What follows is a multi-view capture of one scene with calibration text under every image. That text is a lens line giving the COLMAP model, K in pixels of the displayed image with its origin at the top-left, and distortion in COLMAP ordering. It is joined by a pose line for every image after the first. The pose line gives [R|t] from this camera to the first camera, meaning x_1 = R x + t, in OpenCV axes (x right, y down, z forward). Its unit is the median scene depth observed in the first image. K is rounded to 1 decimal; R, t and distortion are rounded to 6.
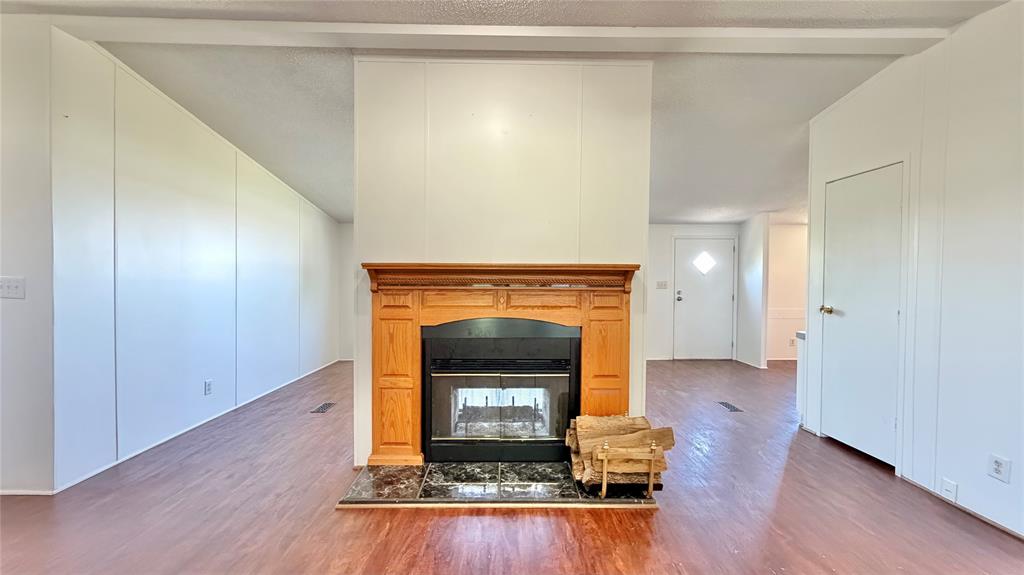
lens RADIAL K [[408.7, 0, 509.8], [0, 408.7, 290.4], [0, 0, 1]] dist [-0.000309, 0.000685]
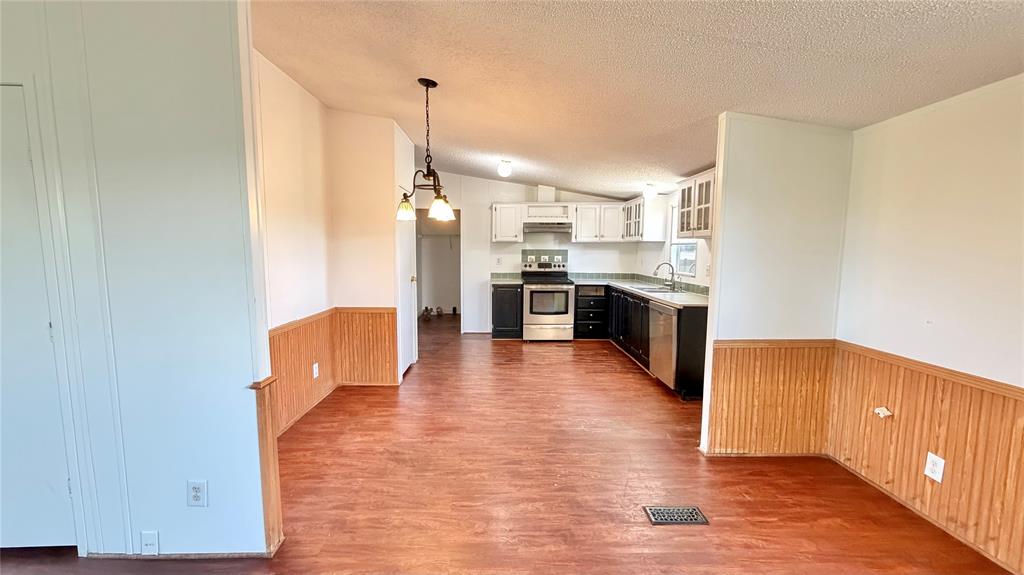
lens RADIAL K [[408.7, 0, 509.8], [0, 408.7, 290.4], [0, 0, 1]] dist [-0.000309, 0.000685]
pose [[-0.009570, -0.105252, 0.994400, 0.294146], [0.020801, 0.994209, 0.105432, -0.055335], [-0.999738, 0.021693, -0.007325, 0.264556]]
